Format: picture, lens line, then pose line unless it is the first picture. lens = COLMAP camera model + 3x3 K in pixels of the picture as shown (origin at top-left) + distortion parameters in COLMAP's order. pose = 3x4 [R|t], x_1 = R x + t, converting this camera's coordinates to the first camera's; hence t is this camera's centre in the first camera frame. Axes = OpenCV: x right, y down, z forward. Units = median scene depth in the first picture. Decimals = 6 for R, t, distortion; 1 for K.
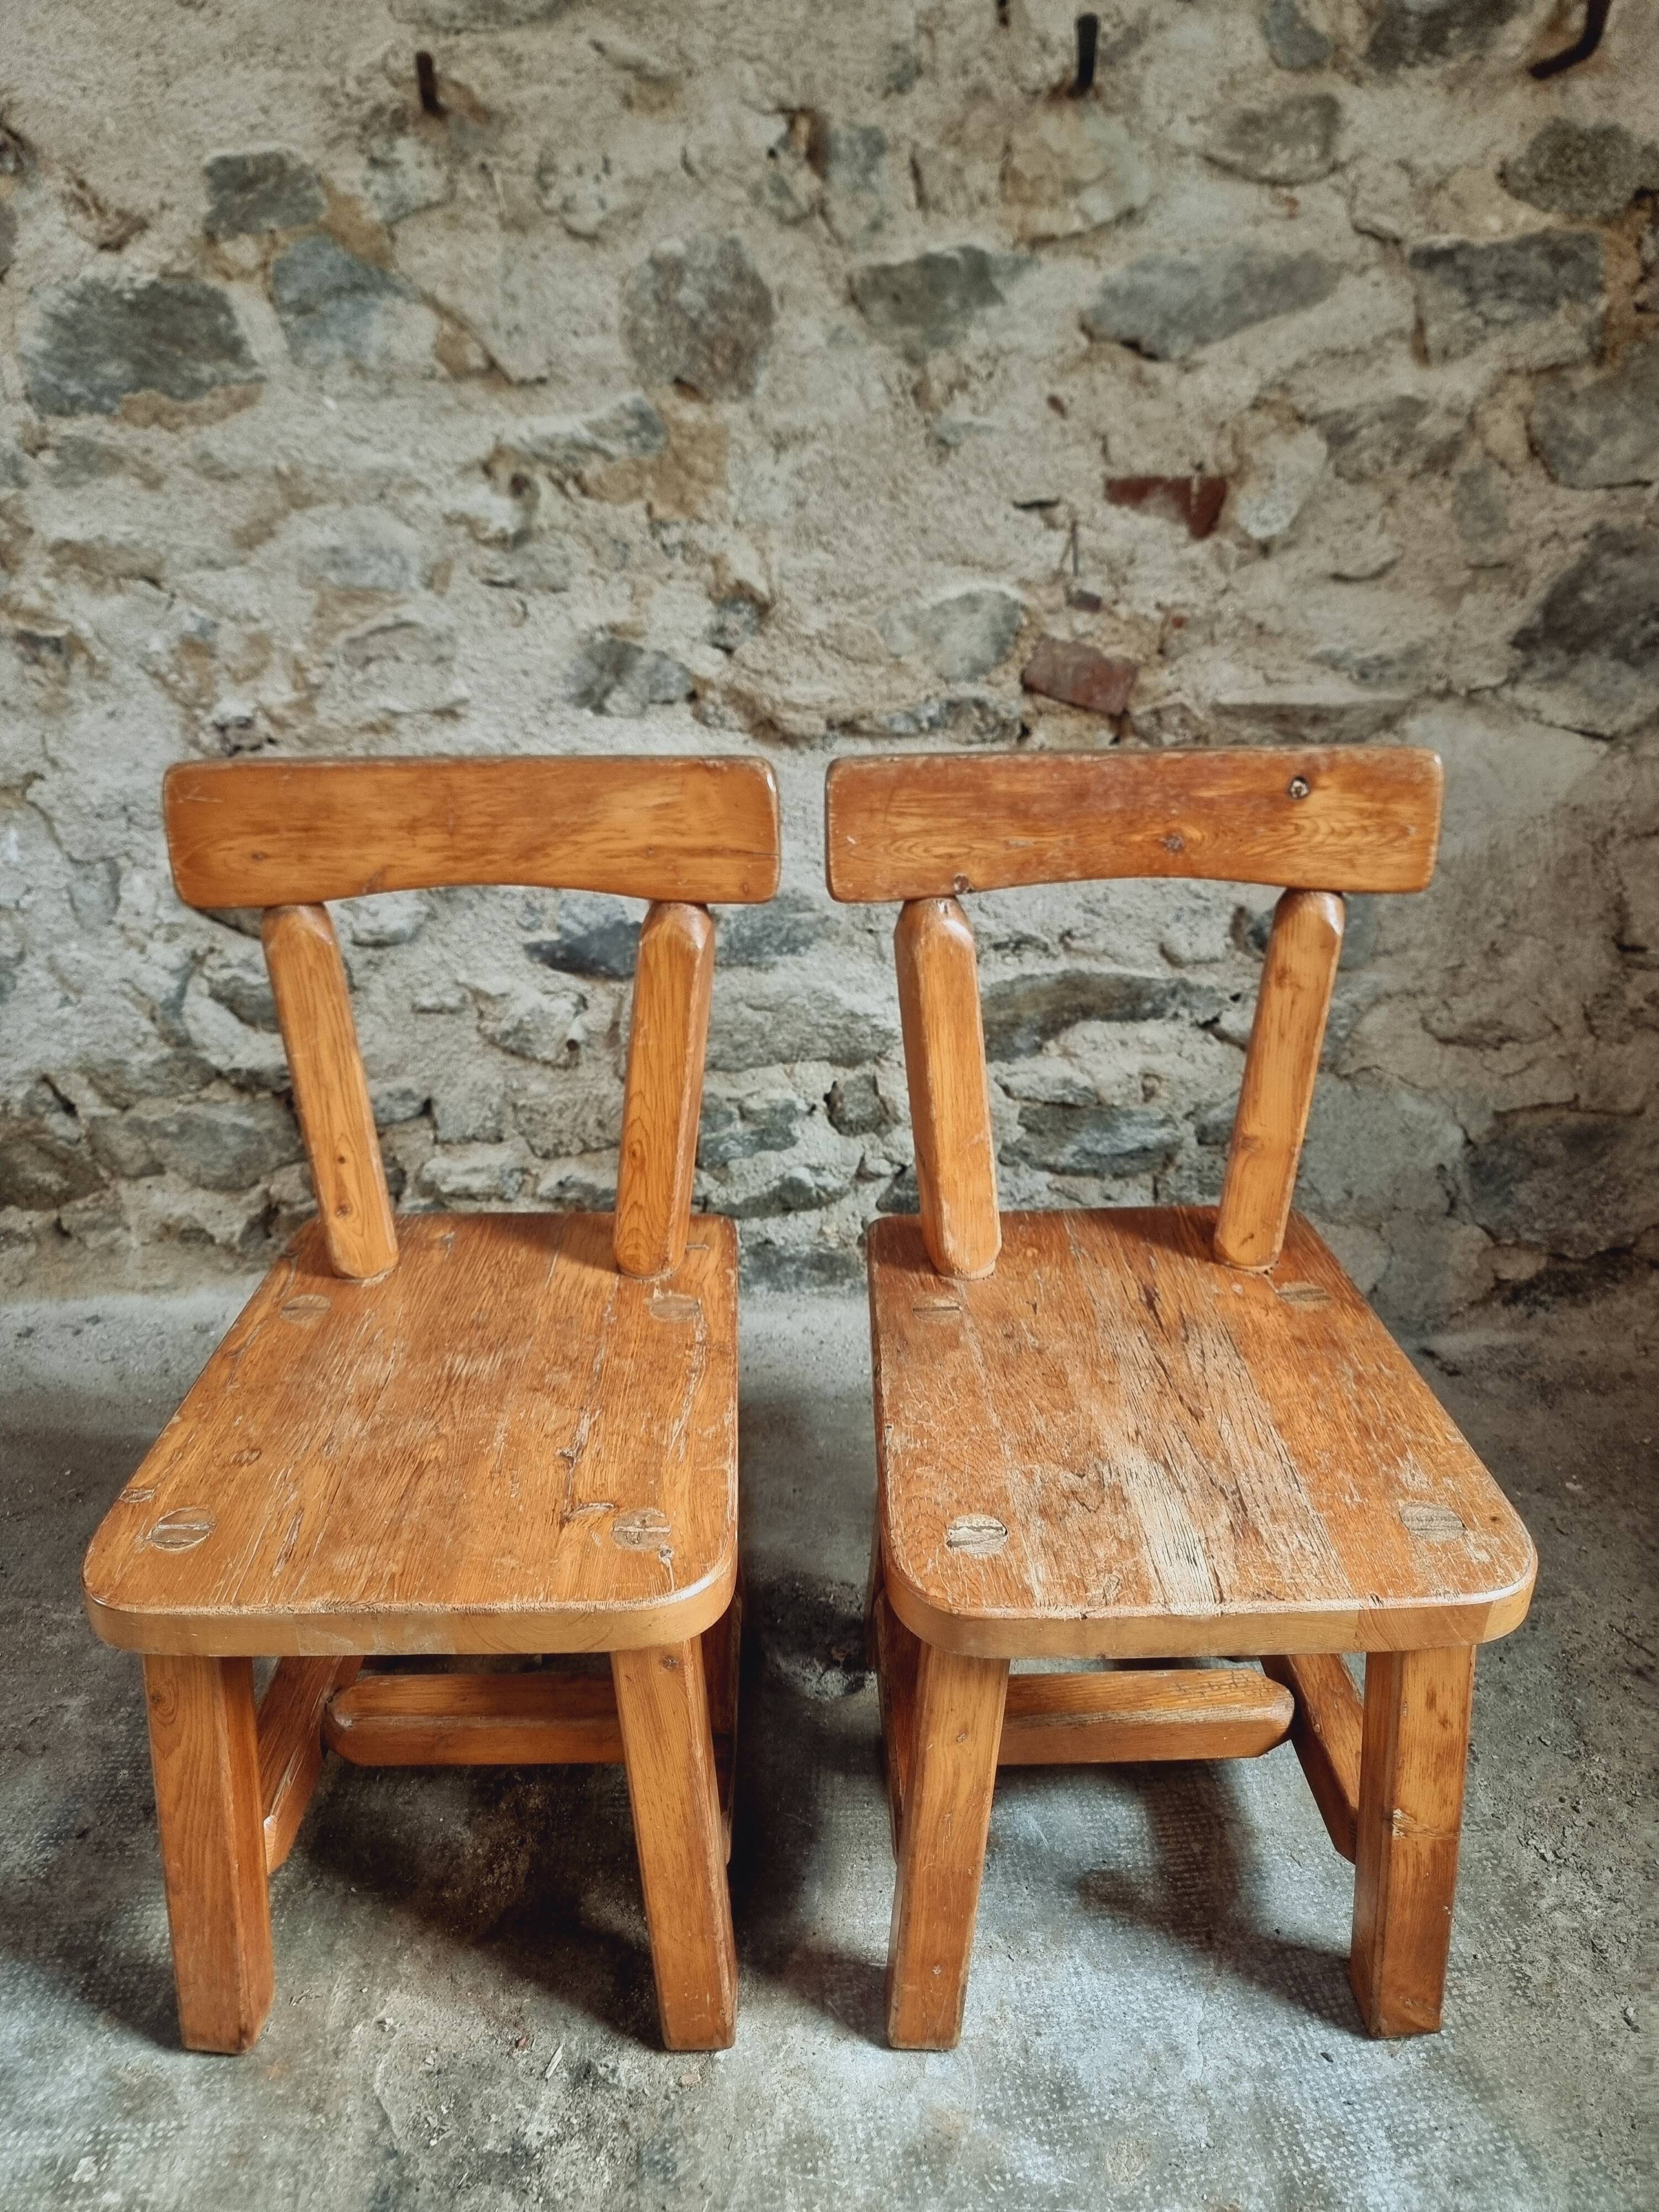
lens RADIAL K [[1565.4, 0, 809.9], [0, 1565.4, 1131.9], [0, 0, 1]] dist [0.053655, -0.051605]
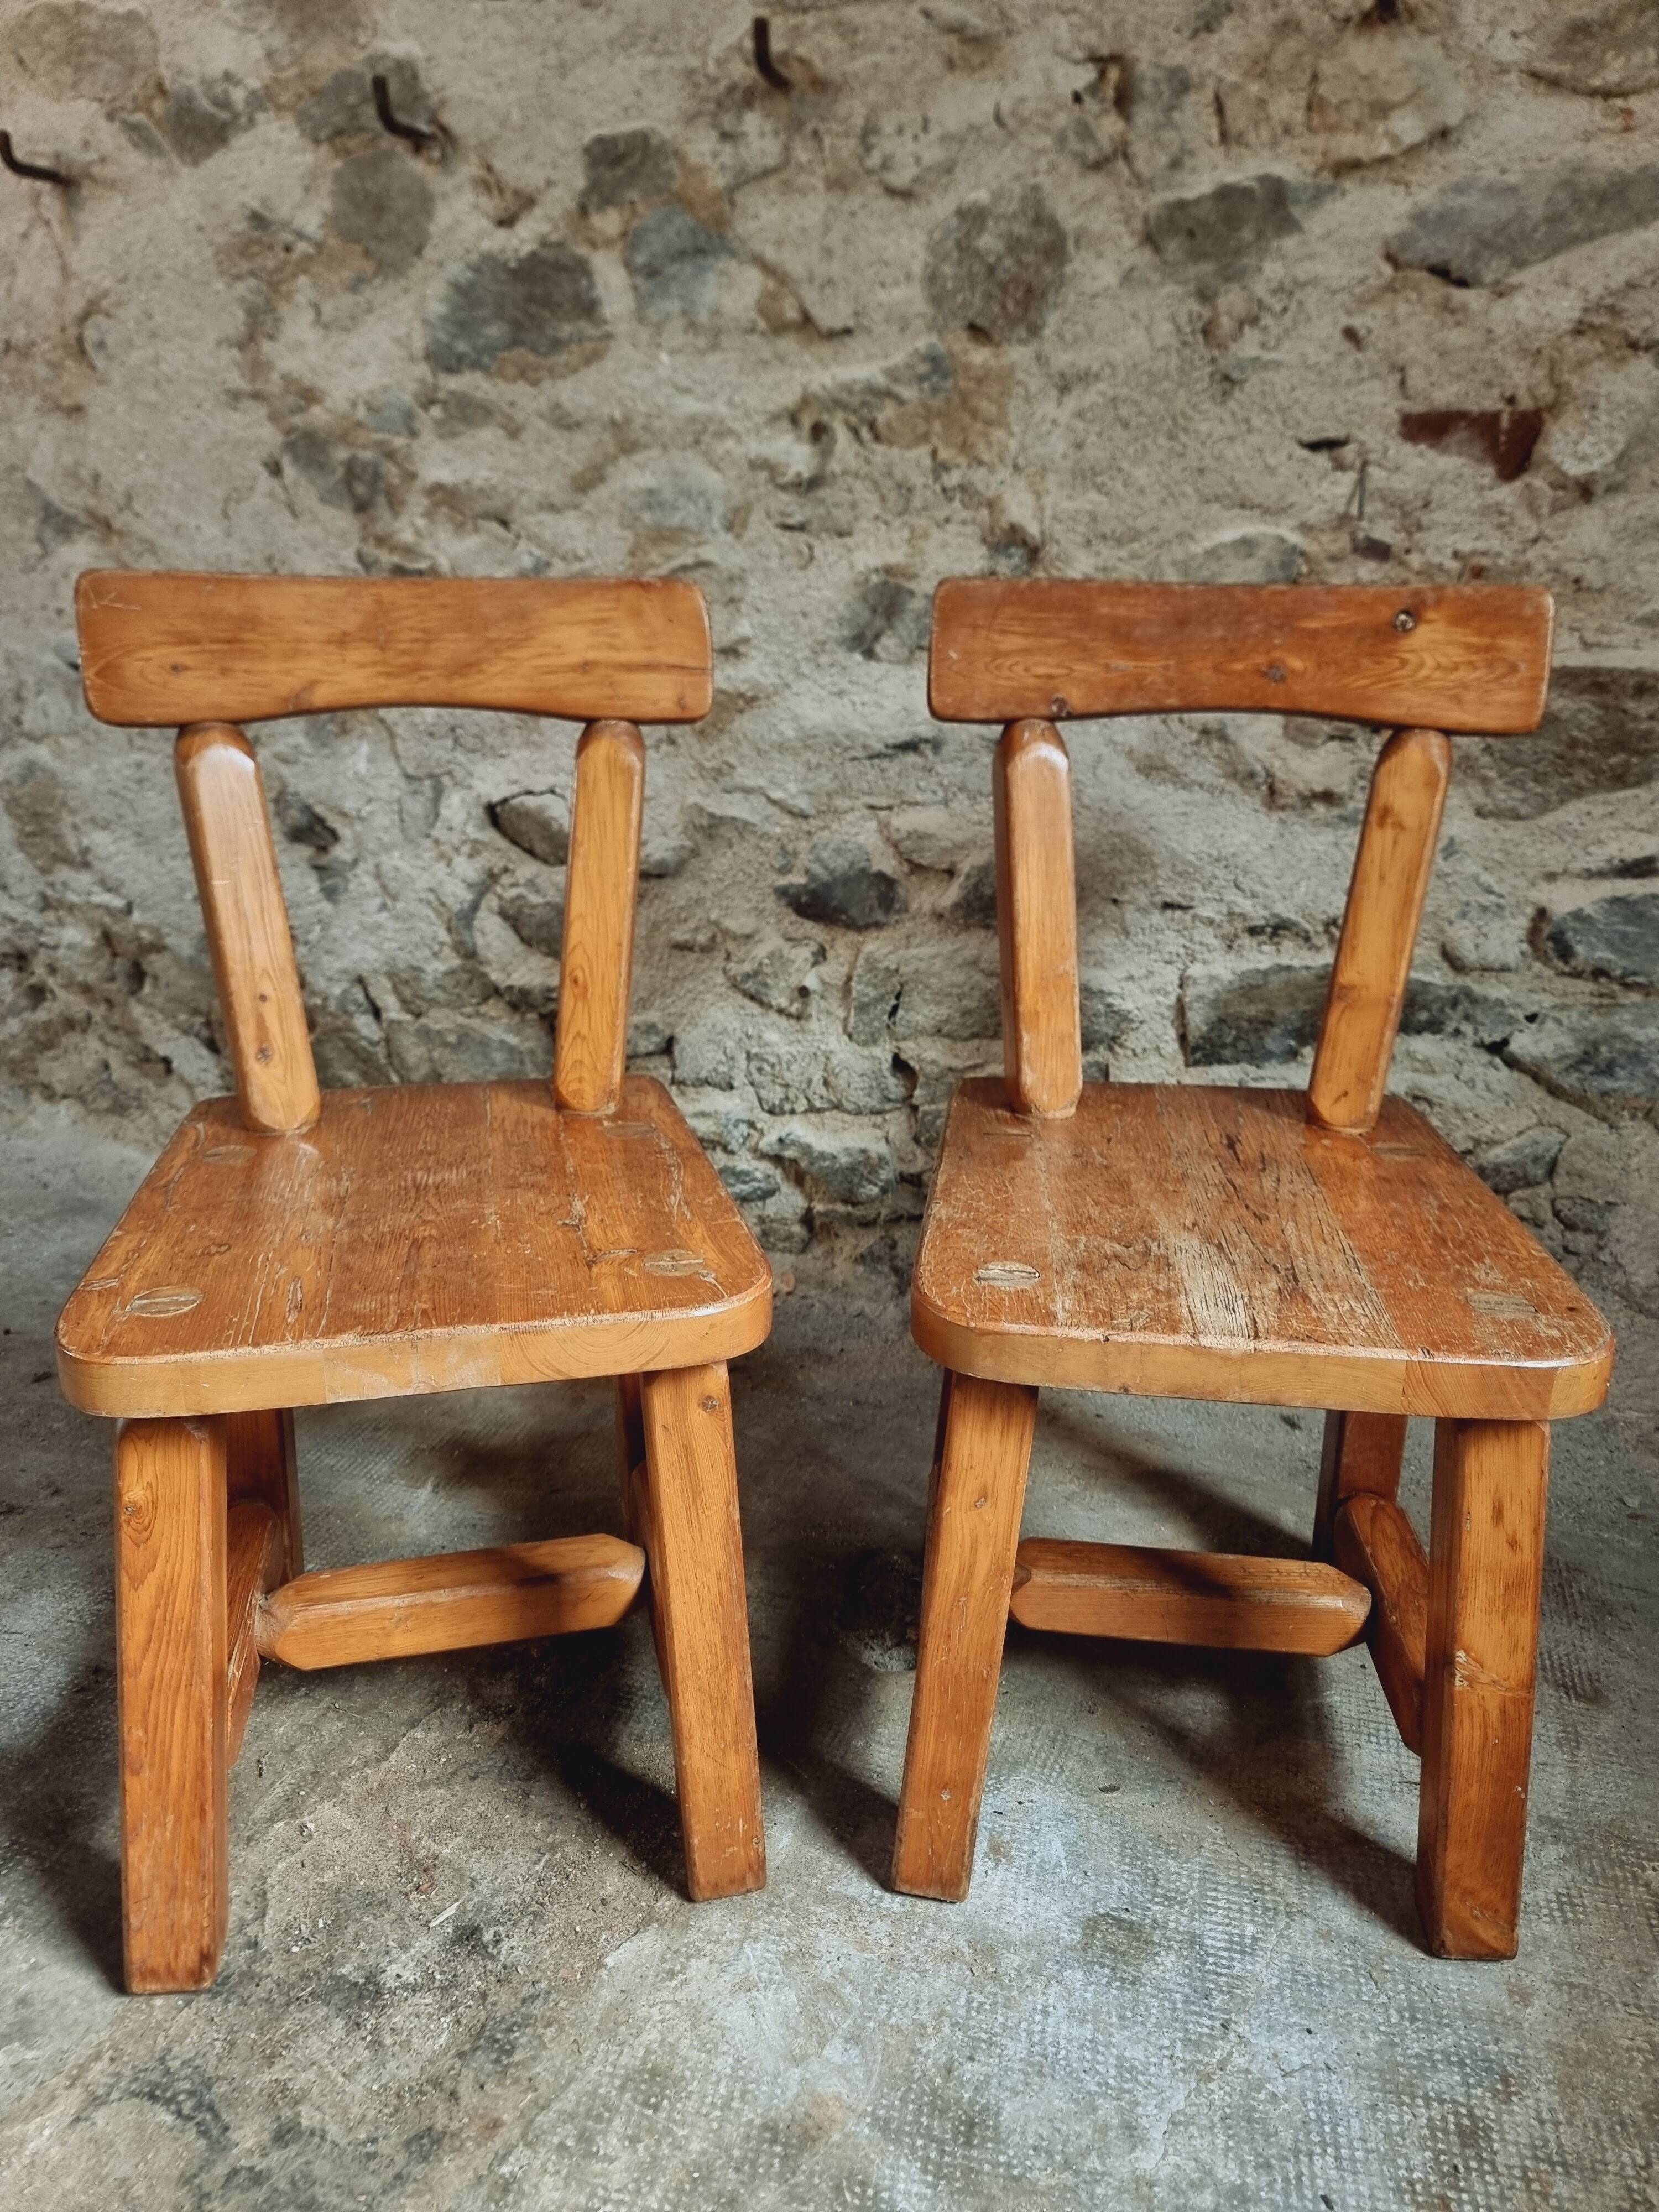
lens RADIAL K [[1565.4, 0, 815.0], [0, 1565.4, 1091.6], [0, 0, 1]] dist [0.053655, -0.051605]
pose [[0.943263, 0.131998, -0.304683, 0.187943], [-0.177411, 0.975983, -0.126418, 0.148195], [0.280679, 0.173300, 0.944027, 0.085763]]
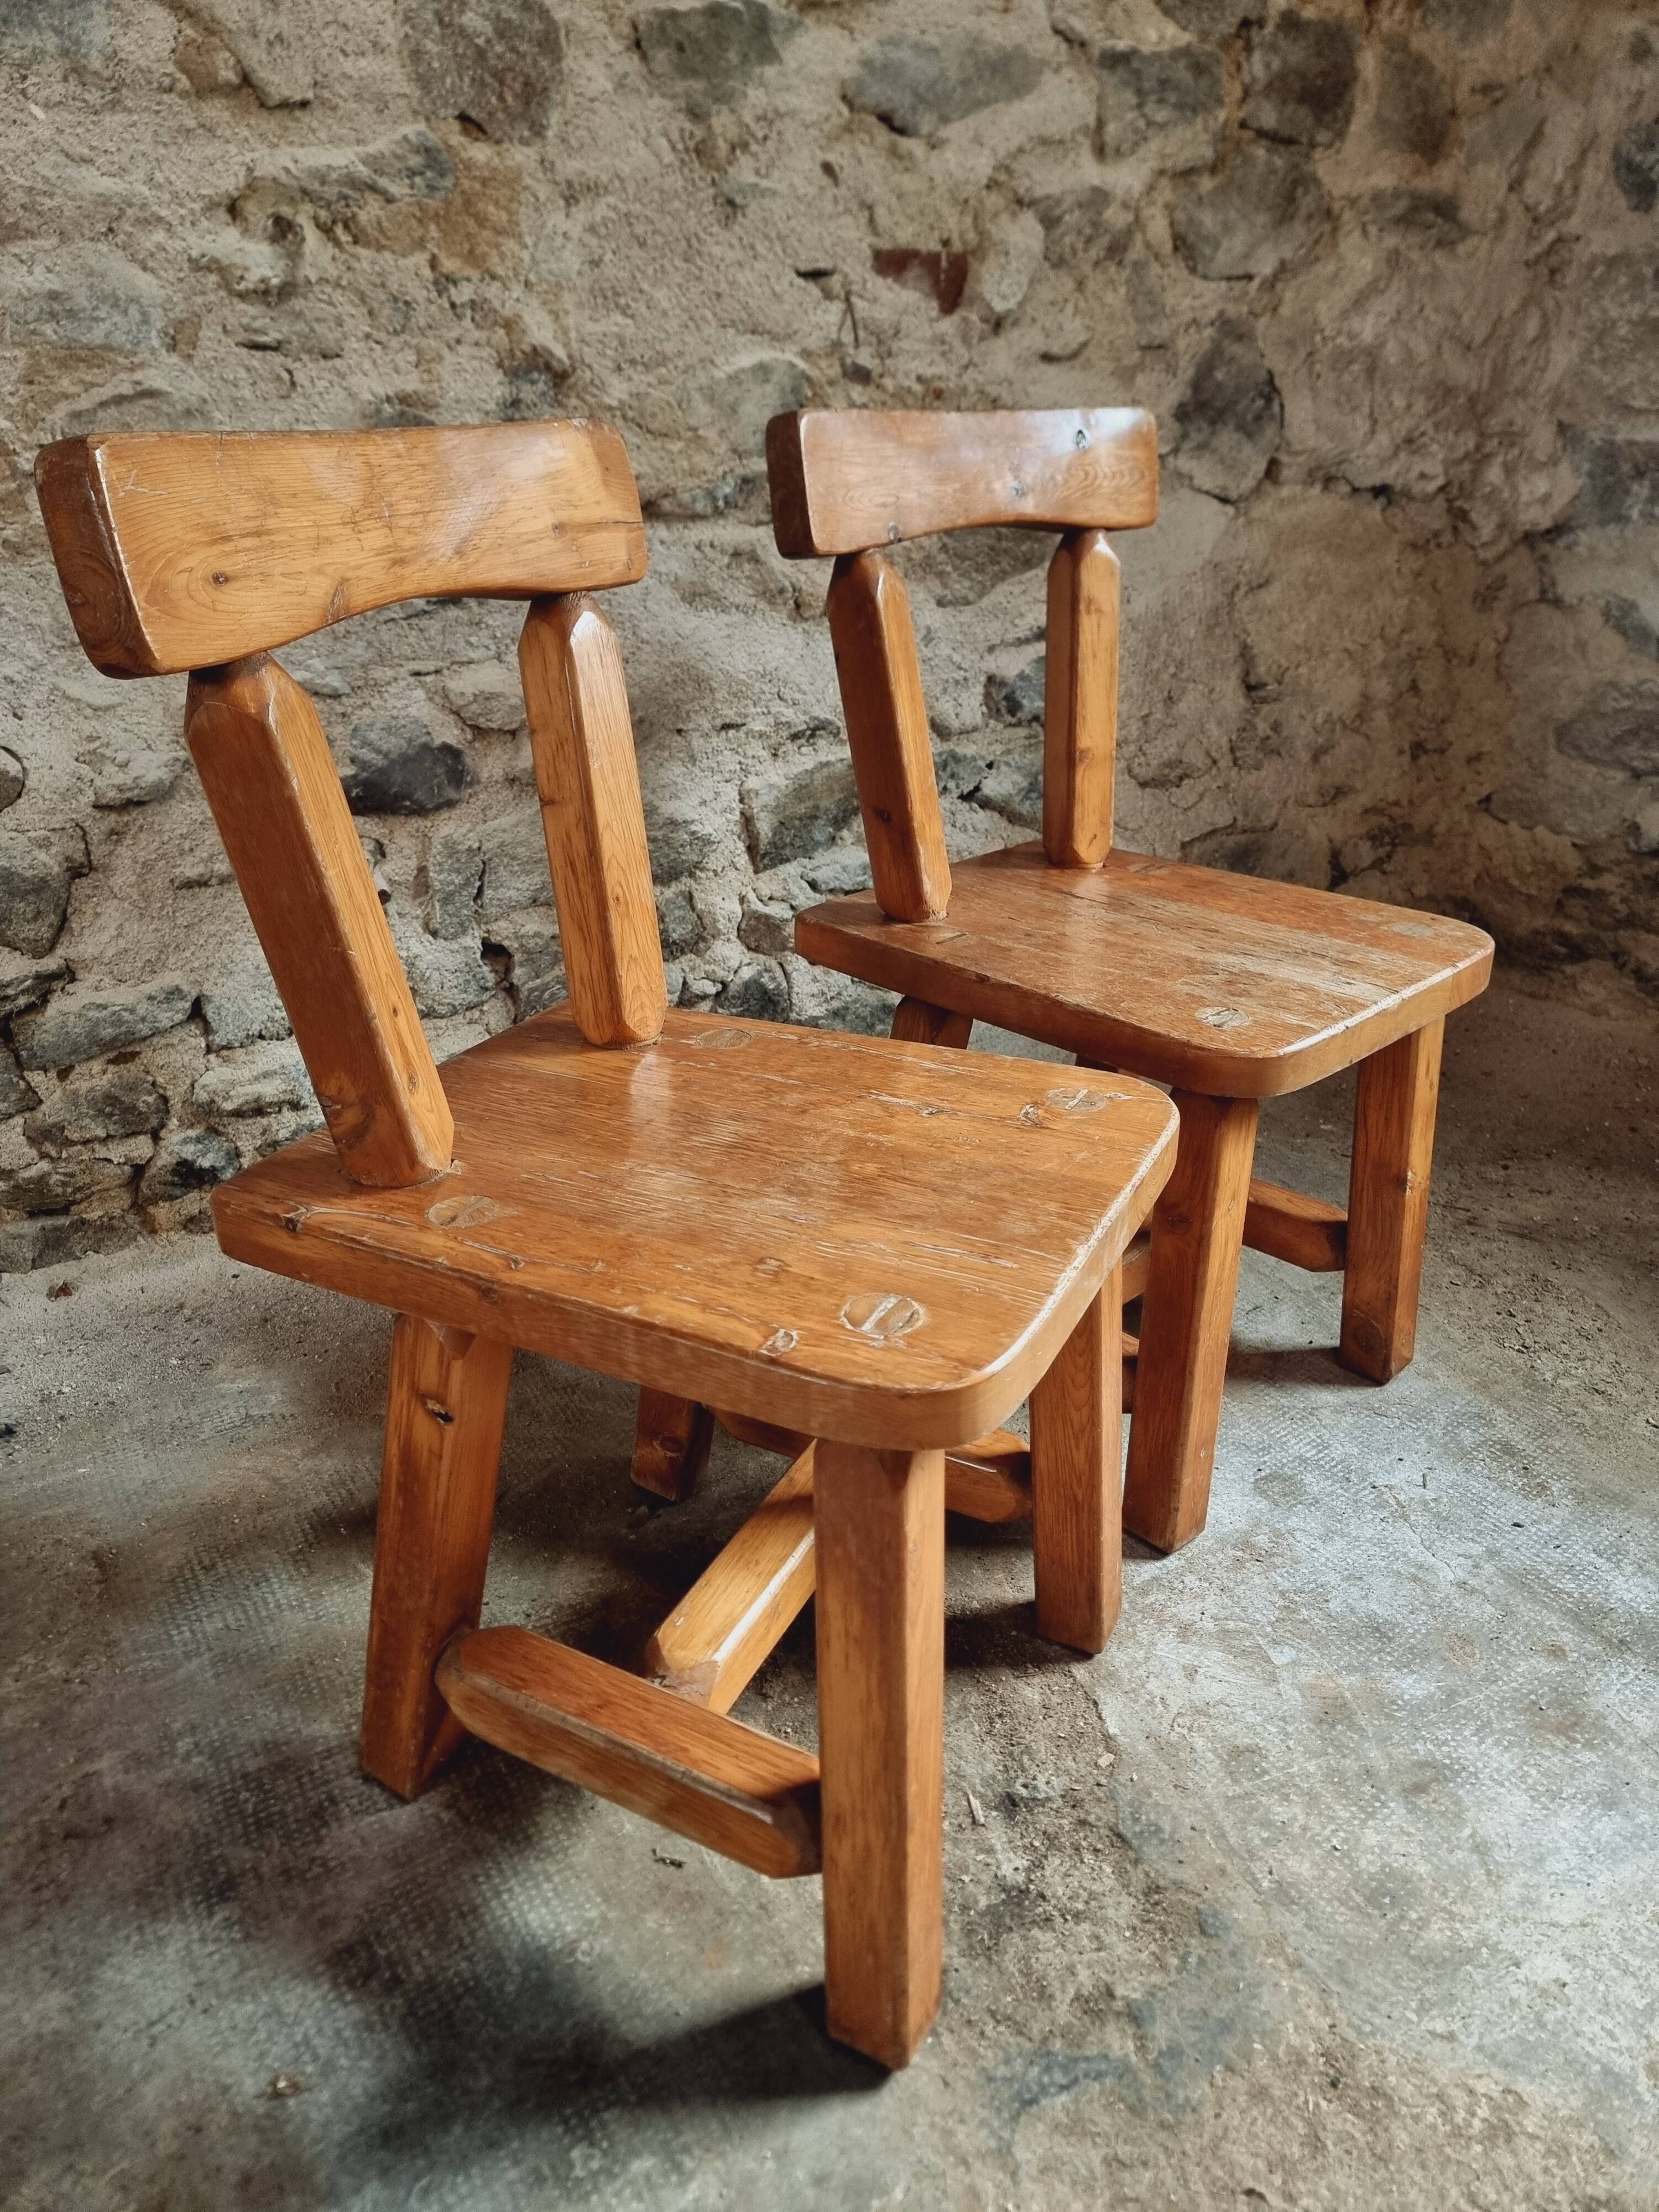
lens RADIAL K [[1565.4, 0, 817.3], [0, 1565.4, 1091.6], [0, 0, 1]] dist [0.053655, -0.051605]
pose [[0.854615, -0.197407, 0.480274, -0.438958], [0.225328, 0.974283, -0.000497, 0.119510], [-0.467824, 0.108644, 0.877118, 0.145080]]
